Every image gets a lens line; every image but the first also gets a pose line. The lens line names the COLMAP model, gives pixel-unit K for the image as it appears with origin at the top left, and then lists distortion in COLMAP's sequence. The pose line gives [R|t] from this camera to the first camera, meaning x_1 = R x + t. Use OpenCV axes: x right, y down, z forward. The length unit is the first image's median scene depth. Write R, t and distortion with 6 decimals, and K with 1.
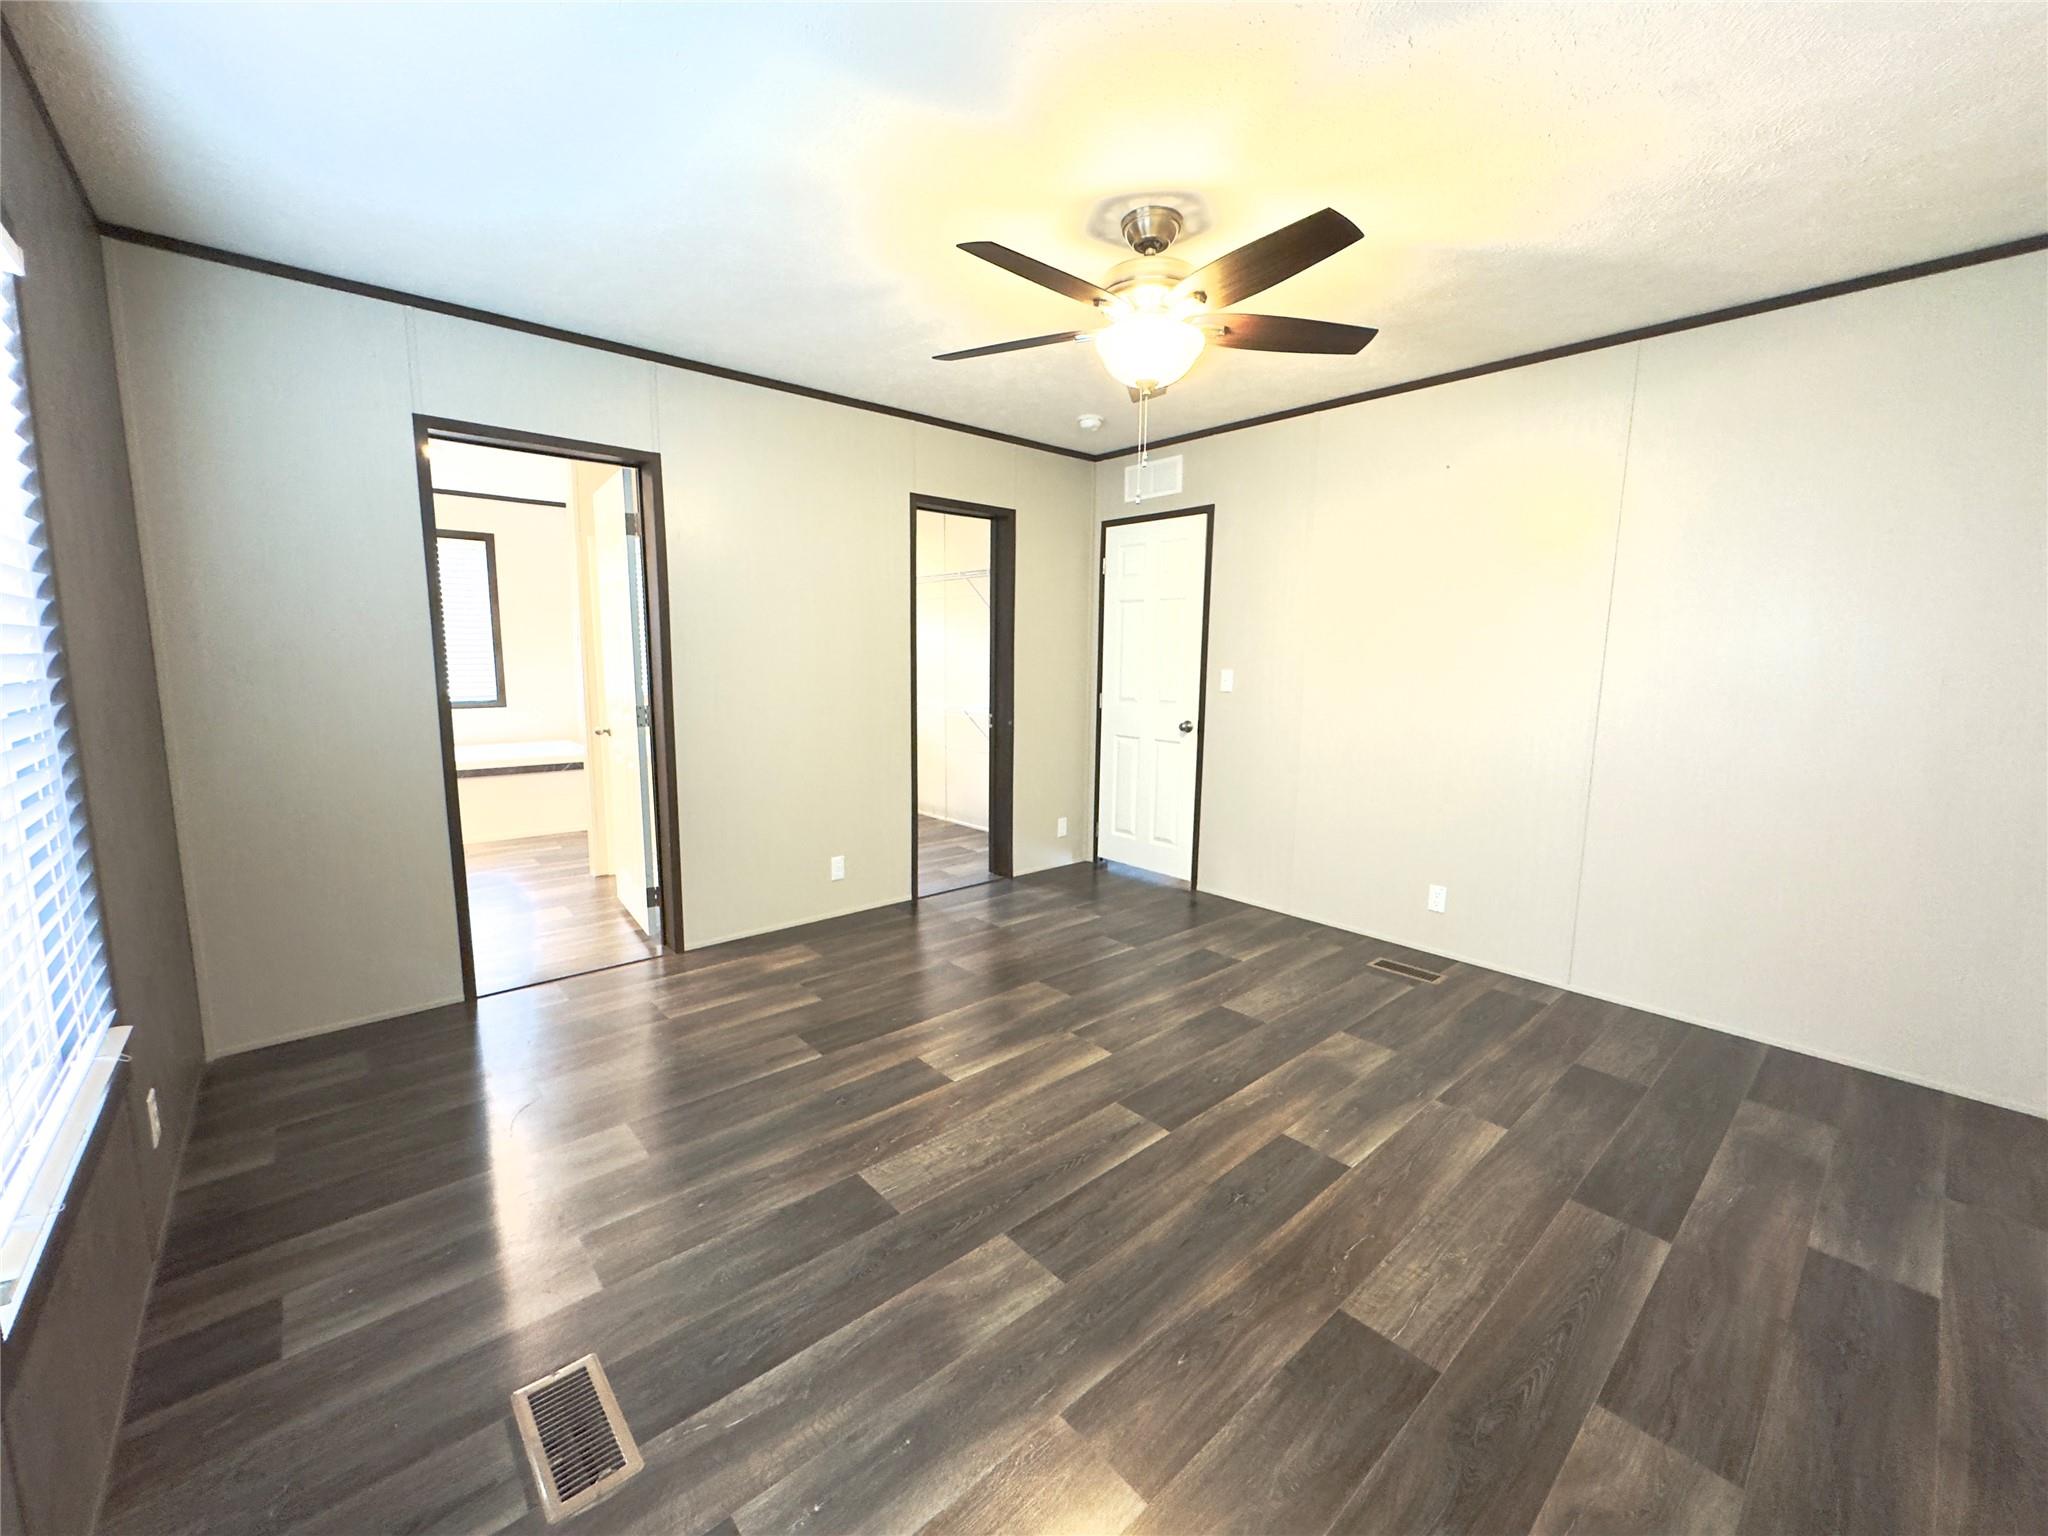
lens RADIAL K [[826.2, 0, 1020.9], [0, 826.2, 792.7], [0, 0, 1]] dist [-0.002464, 0.000503]
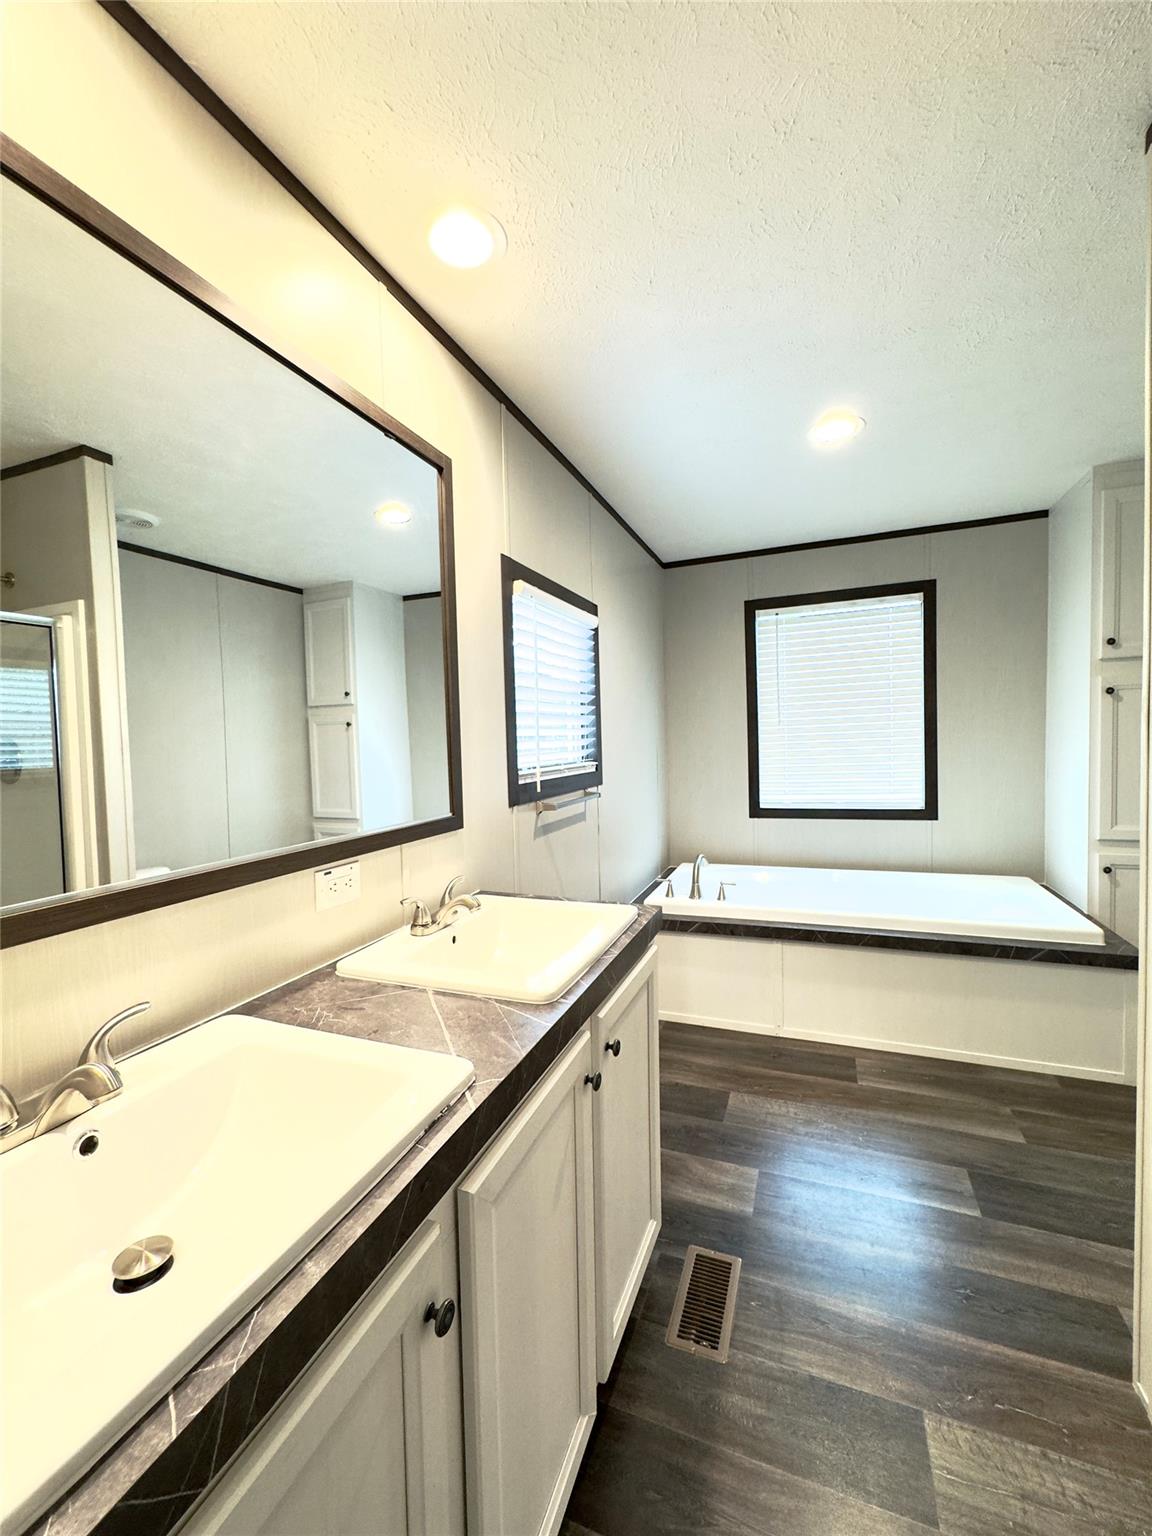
lens RADIAL K [[619.6, 0, 580.3], [0, 619.6, 761.7], [0, 0, 1]] dist [-0.002464, 0.000503]
pose [[0.453721, 0.008772, -0.891101, 0.787786], [-0.112979, 0.992449, -0.047755, -0.068745], [0.883953, 0.122343, 0.451286, 0.181531]]
